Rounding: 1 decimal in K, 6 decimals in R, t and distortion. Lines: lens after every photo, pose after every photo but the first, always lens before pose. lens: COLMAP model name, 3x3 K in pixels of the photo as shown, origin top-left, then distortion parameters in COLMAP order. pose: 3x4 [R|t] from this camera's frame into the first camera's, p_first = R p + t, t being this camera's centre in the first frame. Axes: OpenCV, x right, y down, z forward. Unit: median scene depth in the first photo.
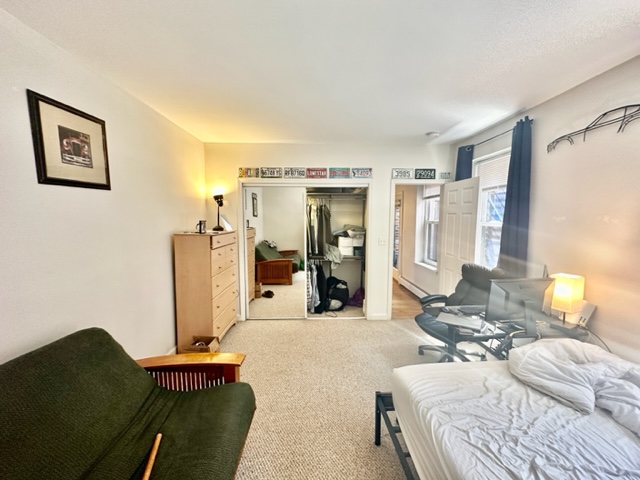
lens RADIAL K [[256.0, 0, 320.0], [0, 256.0, 240.0], [0, 0, 1]] dist [0.000846, 0.000336]
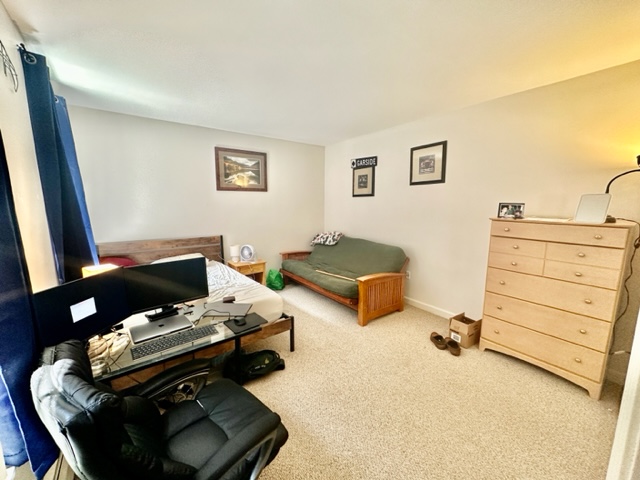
lens RADIAL K [[256.0, 0, 320.0], [0, 256.0, 240.0], [0, 0, 1]] dist [0.000846, 0.000336]
pose [[-0.816370, 0.094715, -0.569709, 0.921027], [-0.053540, 0.969800, 0.237952, -0.215104], [0.575042, 0.224759, -0.786645, 2.199581]]
